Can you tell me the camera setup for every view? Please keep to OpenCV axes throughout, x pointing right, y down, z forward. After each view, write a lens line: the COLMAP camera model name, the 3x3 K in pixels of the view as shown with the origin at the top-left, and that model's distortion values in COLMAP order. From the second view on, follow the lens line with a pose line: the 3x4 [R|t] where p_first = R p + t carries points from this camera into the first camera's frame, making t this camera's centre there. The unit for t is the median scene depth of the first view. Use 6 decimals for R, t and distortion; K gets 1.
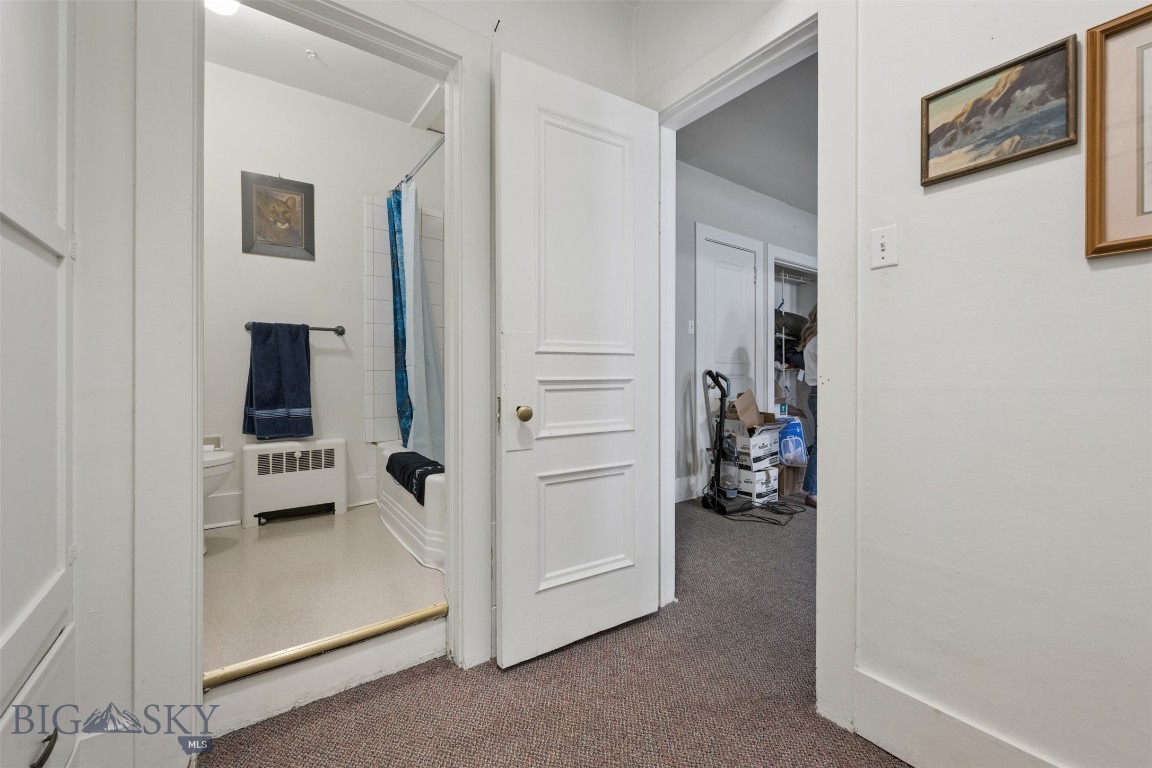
lens RADIAL K [[458.4, 0, 572.7], [0, 458.4, 373.9], [0, 0, 1]] dist [-0.002869, 0.000874]
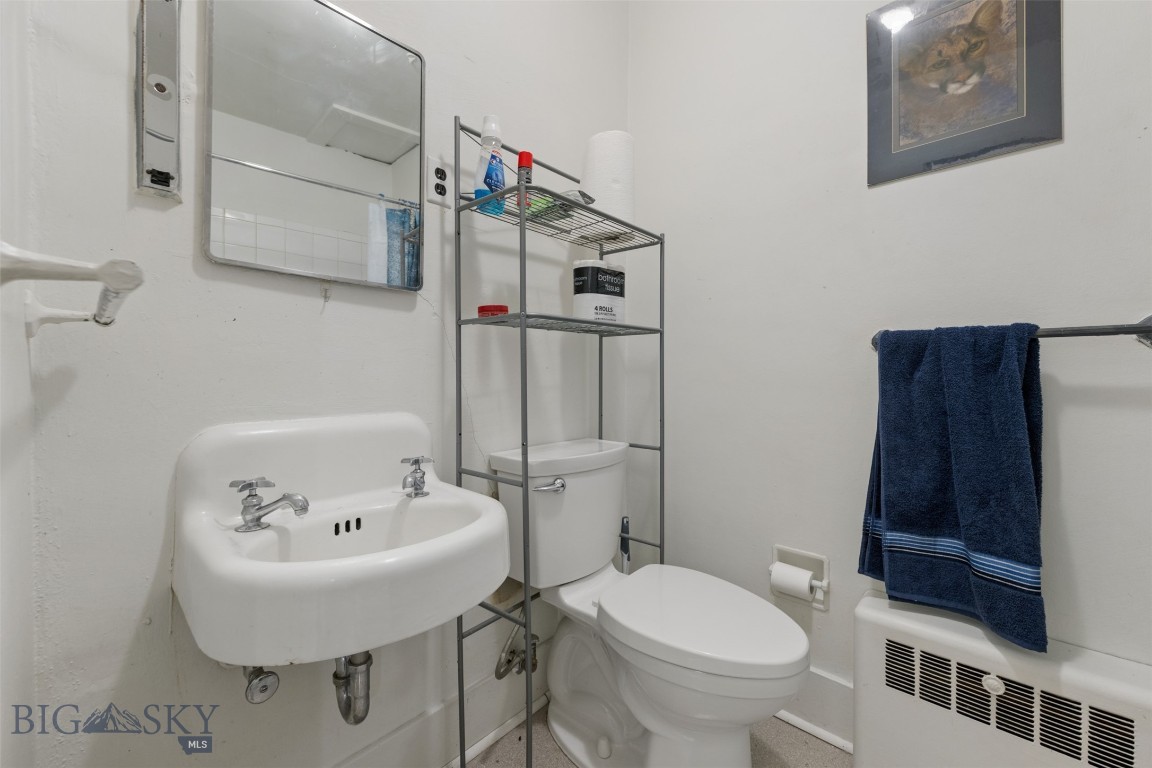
lens RADIAL K [[458.4, 0, 574.0], [0, 458.4, 377.5], [0, 0, 1]] dist [-0.002869, 0.000874]
pose [[0.217156, 0.003608, -0.976130, -0.321065], [-0.012322, 0.999924, 0.000954, -0.063269], [0.976059, 0.011821, 0.217184, 0.596579]]
